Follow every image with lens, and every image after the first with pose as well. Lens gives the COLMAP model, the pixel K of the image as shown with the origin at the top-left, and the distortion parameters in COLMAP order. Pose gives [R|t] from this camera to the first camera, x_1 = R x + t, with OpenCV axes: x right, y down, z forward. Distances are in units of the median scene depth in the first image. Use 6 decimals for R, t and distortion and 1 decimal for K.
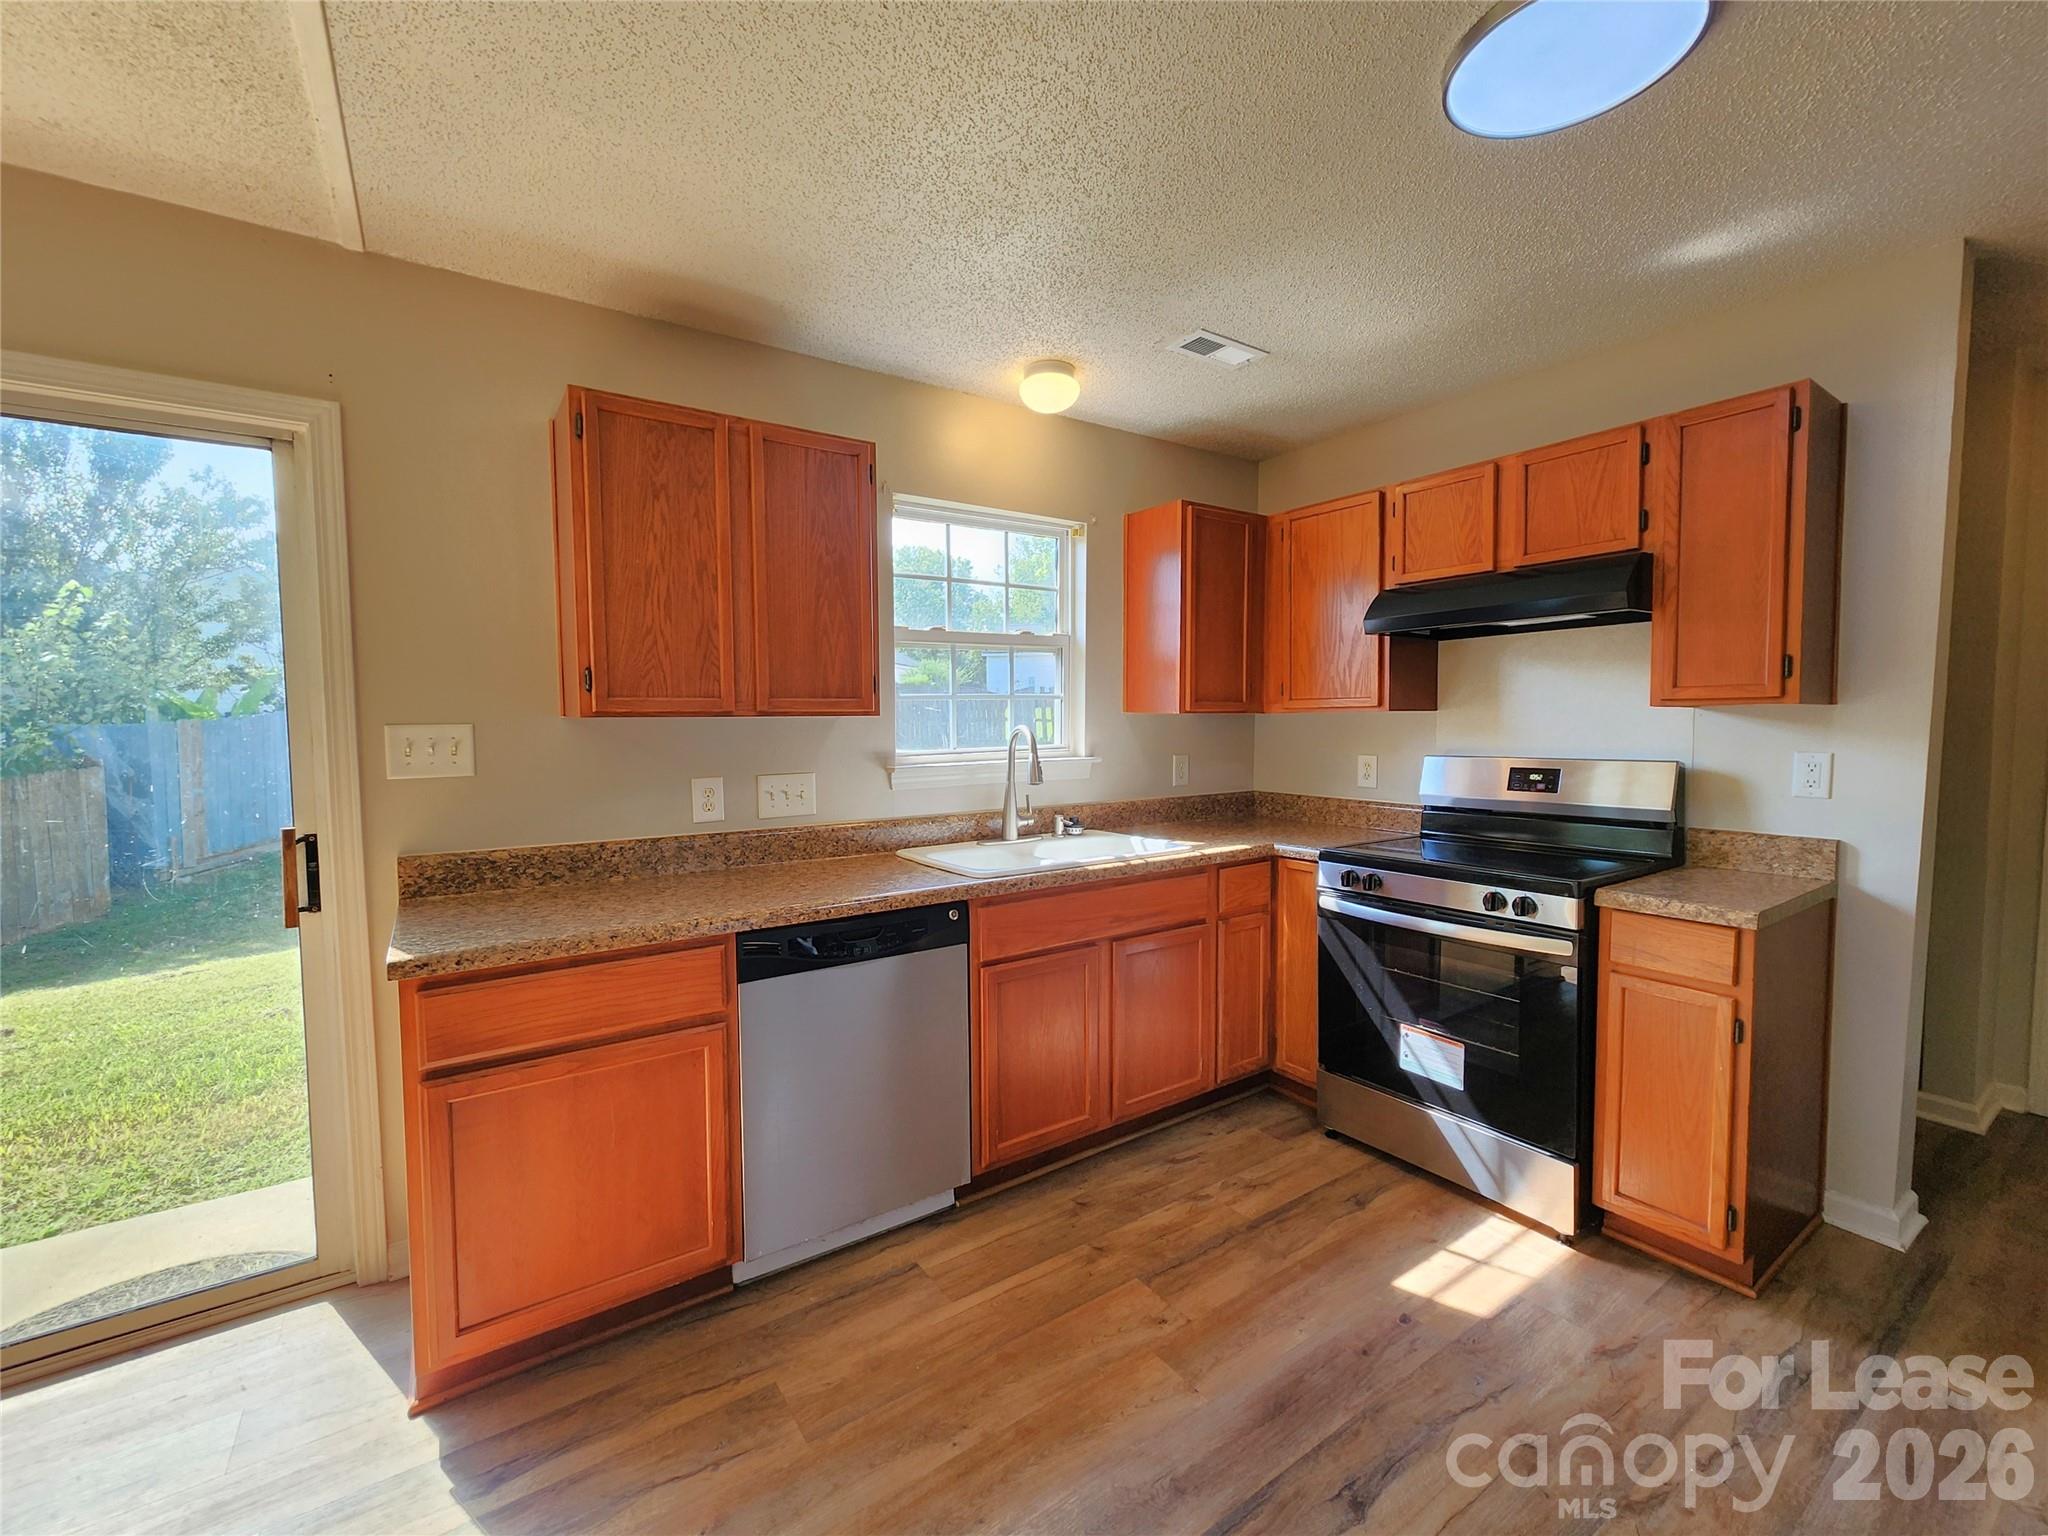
lens RADIAL K [[852.0, 0, 1021.4], [0, 852.0, 762.0], [0, 0, 1]] dist [0.000512, 0.000041]
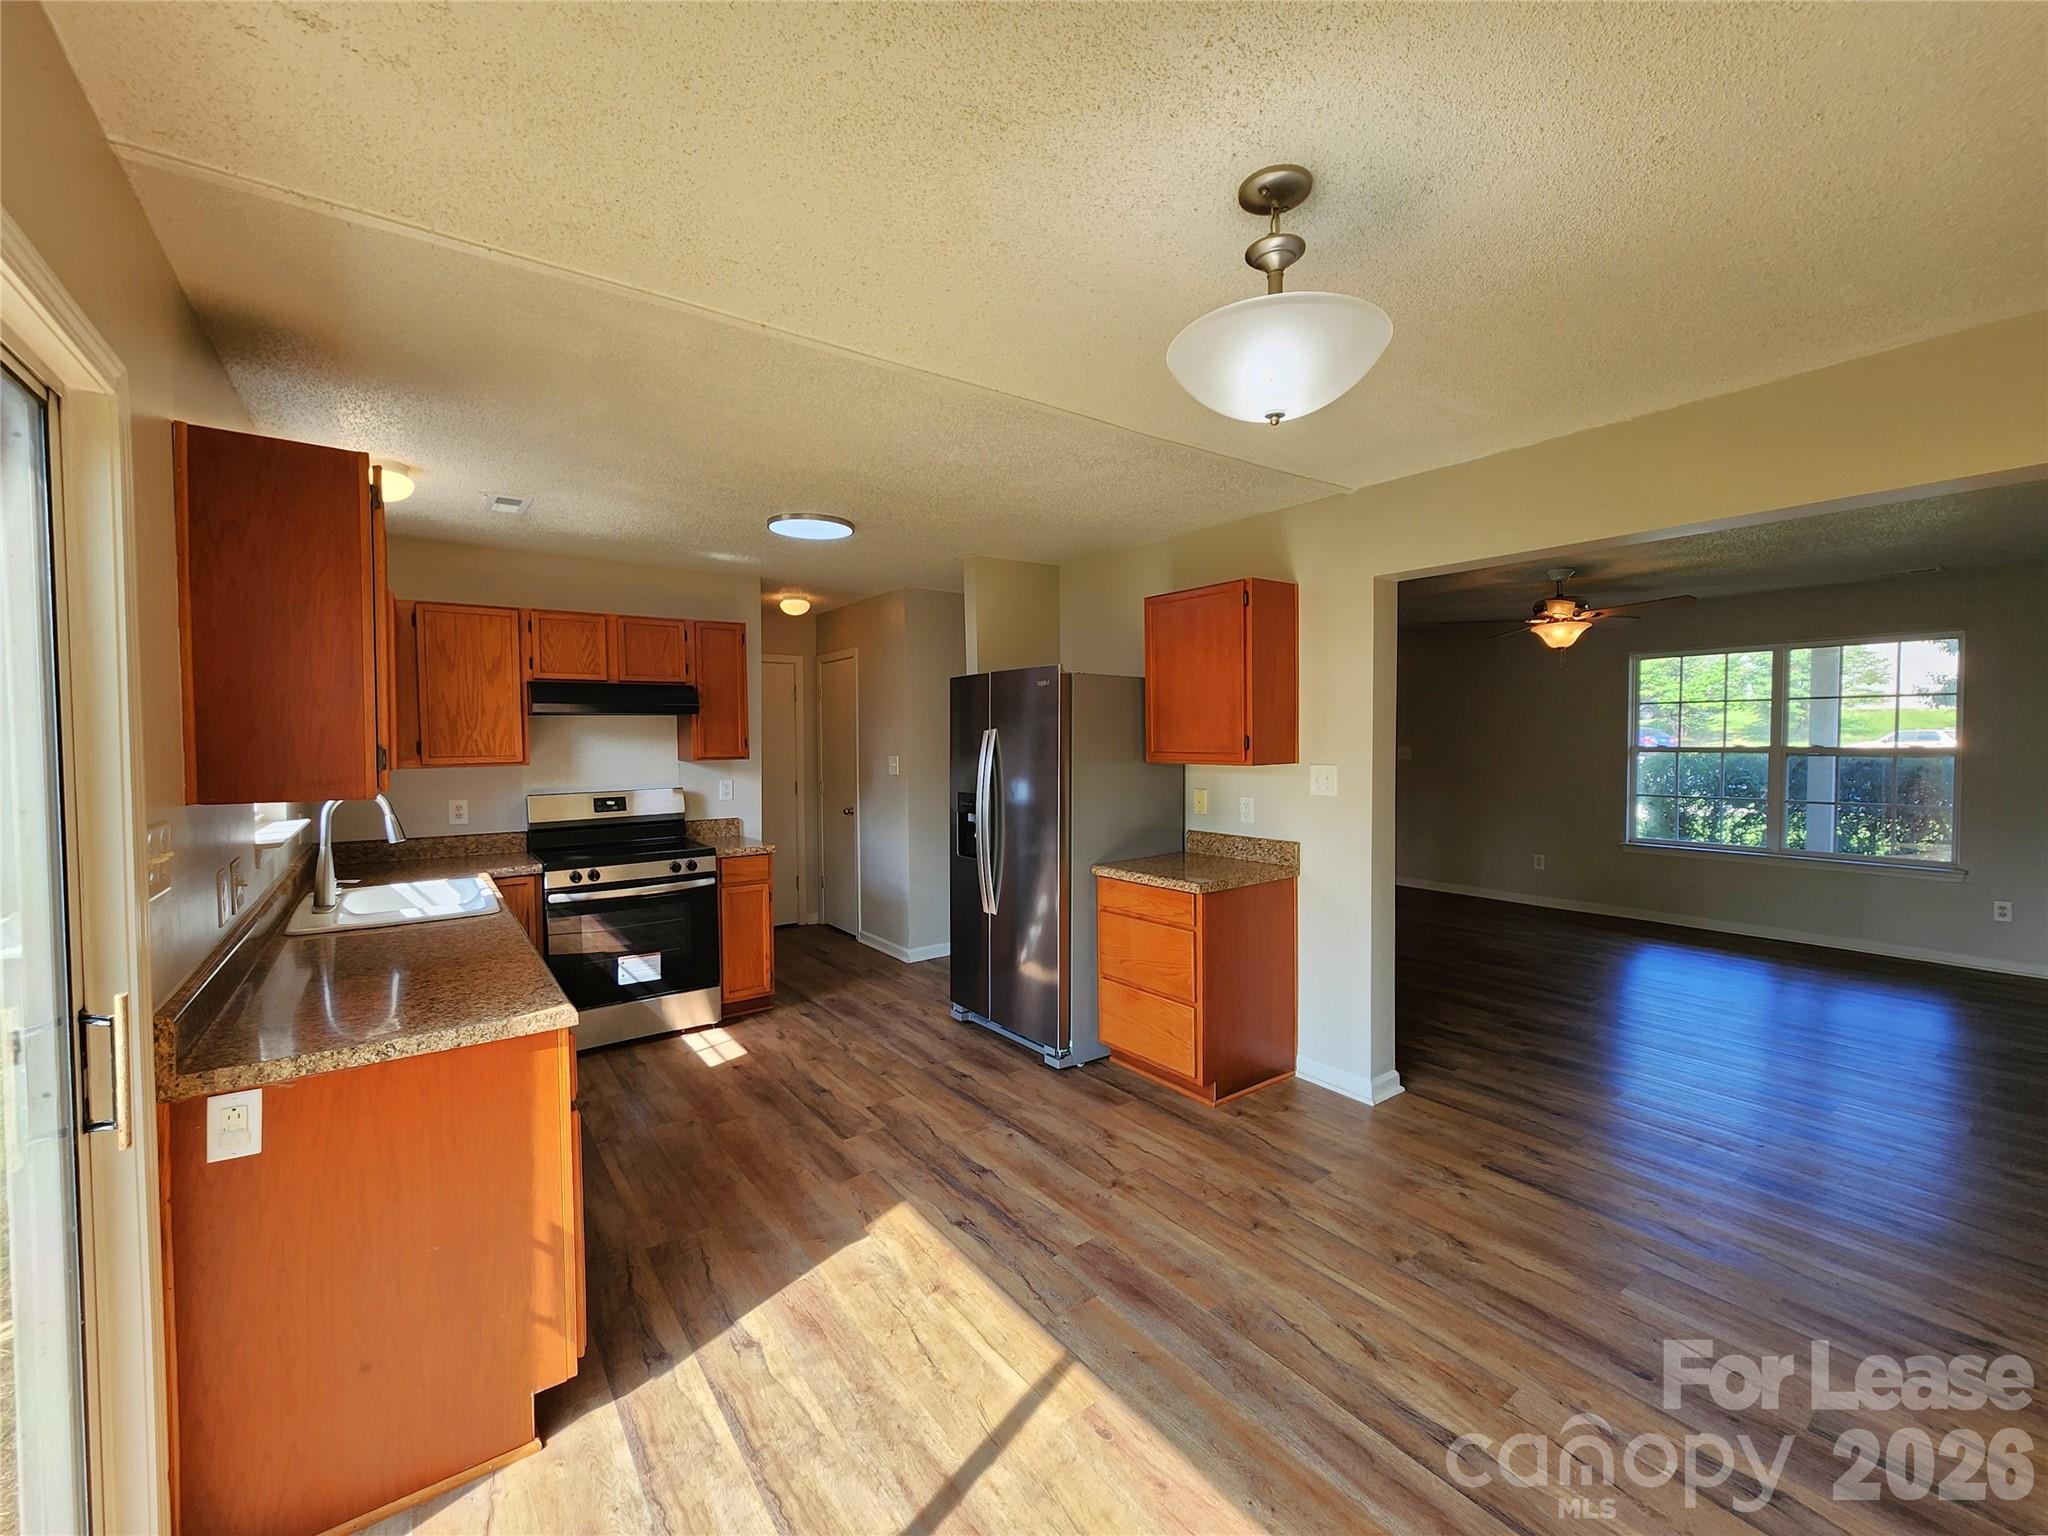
lens RADIAL K [[852.0, 0, 1022.3], [0, 852.0, 762.2], [0, 0, 1]] dist [0.000512, 0.000041]
pose [[-0.025467, -0.020846, 0.999458, -1.244051], [0.060906, 0.997893, 0.022365, -0.057354], [-0.997819, 0.061442, -0.024144, 0.258191]]
